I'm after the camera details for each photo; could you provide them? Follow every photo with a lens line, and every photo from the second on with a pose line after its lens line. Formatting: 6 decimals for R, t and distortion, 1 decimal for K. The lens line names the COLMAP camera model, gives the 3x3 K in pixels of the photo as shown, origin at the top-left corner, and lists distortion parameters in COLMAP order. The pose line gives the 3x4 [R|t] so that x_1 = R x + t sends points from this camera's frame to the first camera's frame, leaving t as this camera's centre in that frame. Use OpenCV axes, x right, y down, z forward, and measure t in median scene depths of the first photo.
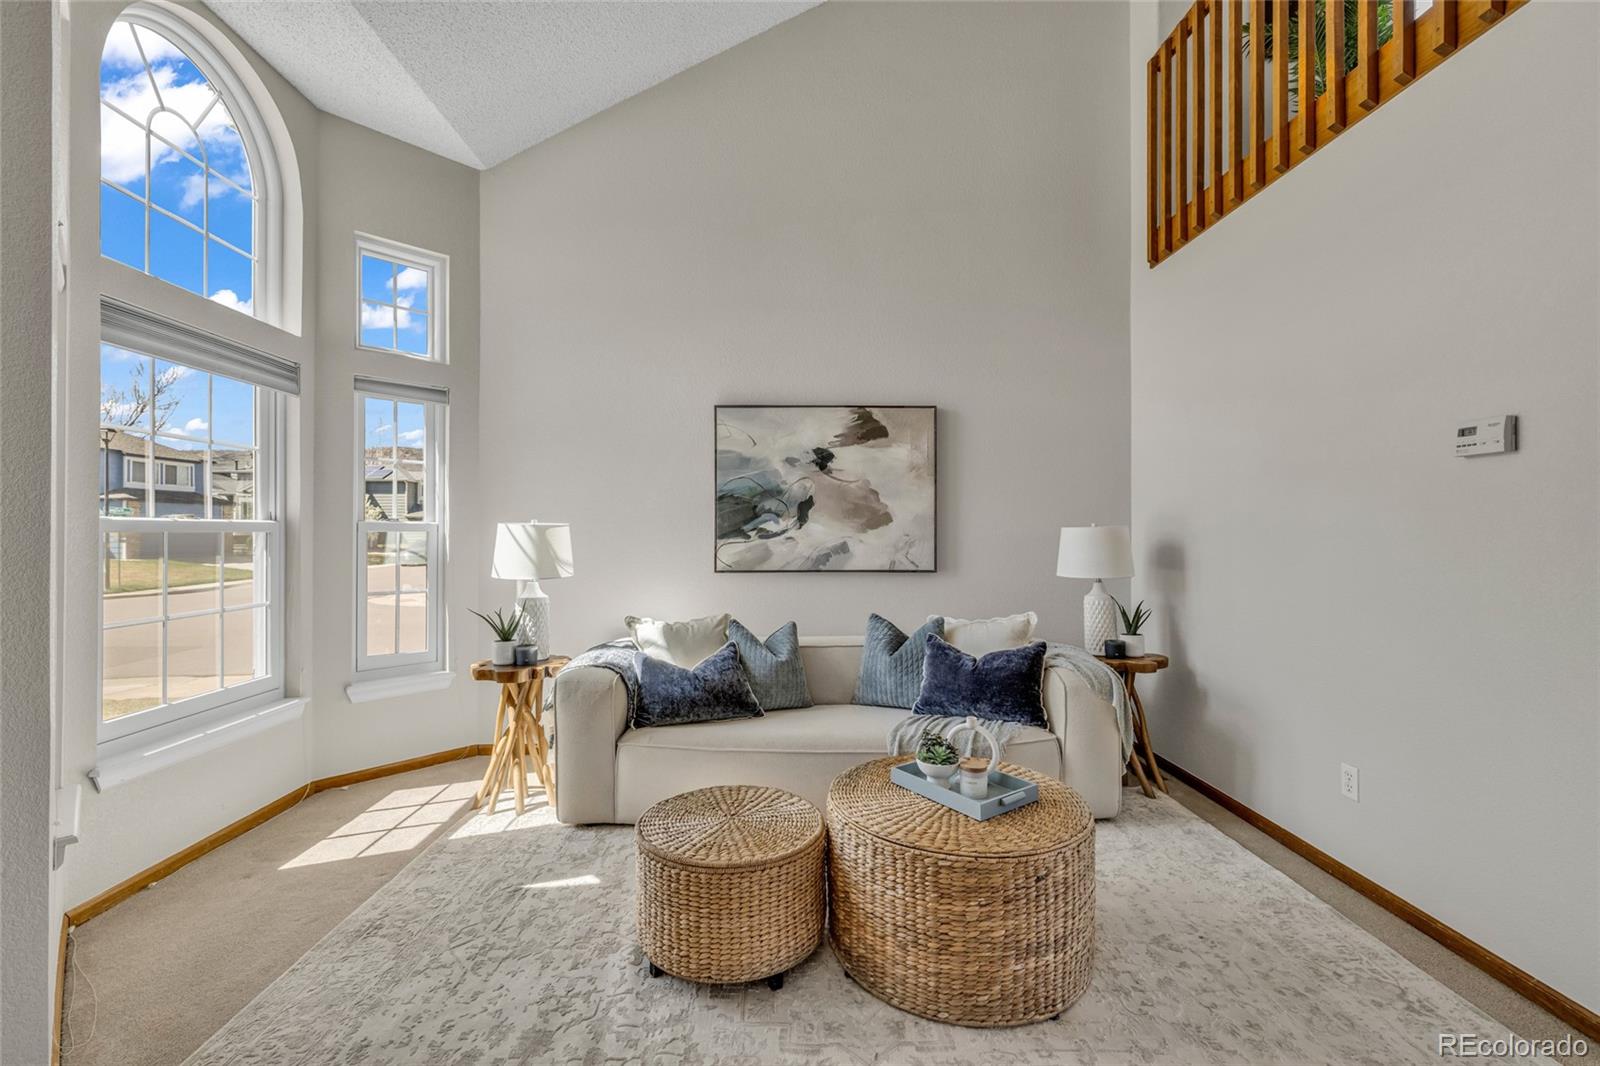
lens RADIAL K [[664.9, 0, 791.2], [0, 664.9, 530.1], [0, 0, 1]] dist [0.000460, 0.000062]
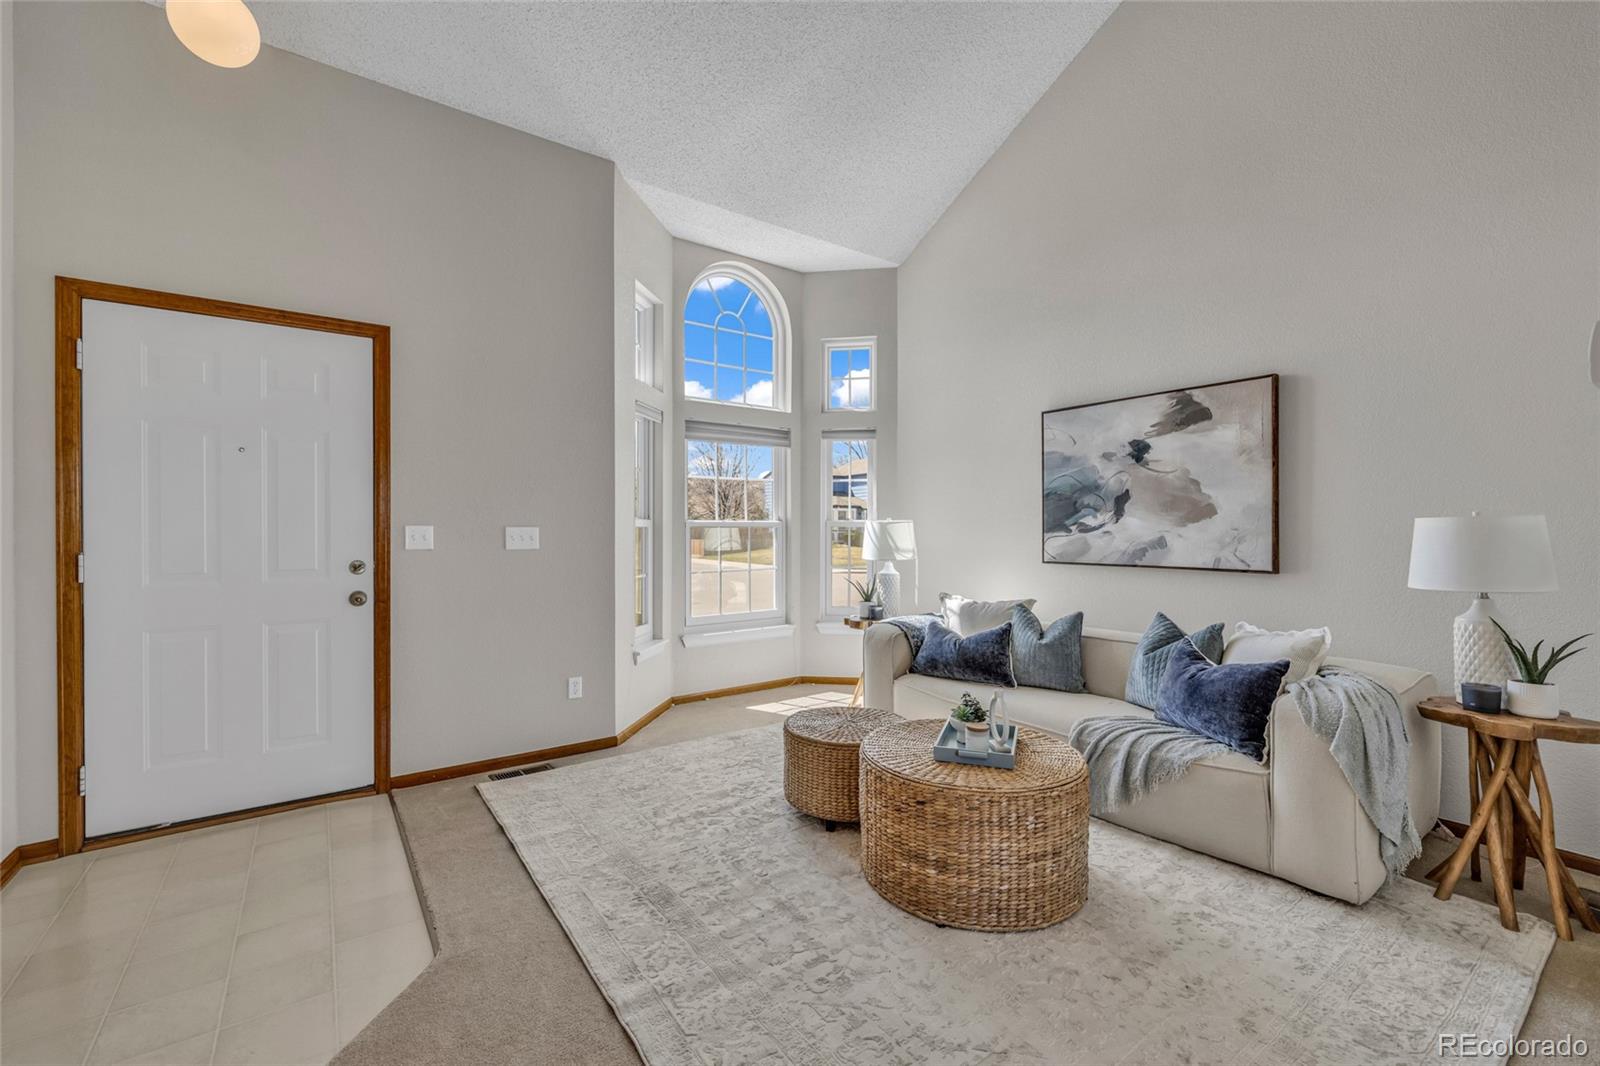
lens RADIAL K [[634.6, 0, 800.0], [0, 634.6, 533.0], [0, 0, 1]] dist [0.000094, 0.000059]
pose [[0.589344, 0.004268, -0.807871, 0.507533], [0.005295, 0.999944, 0.009145, 0.002116], [0.807865, -0.009667, 0.589289, 0.051045]]
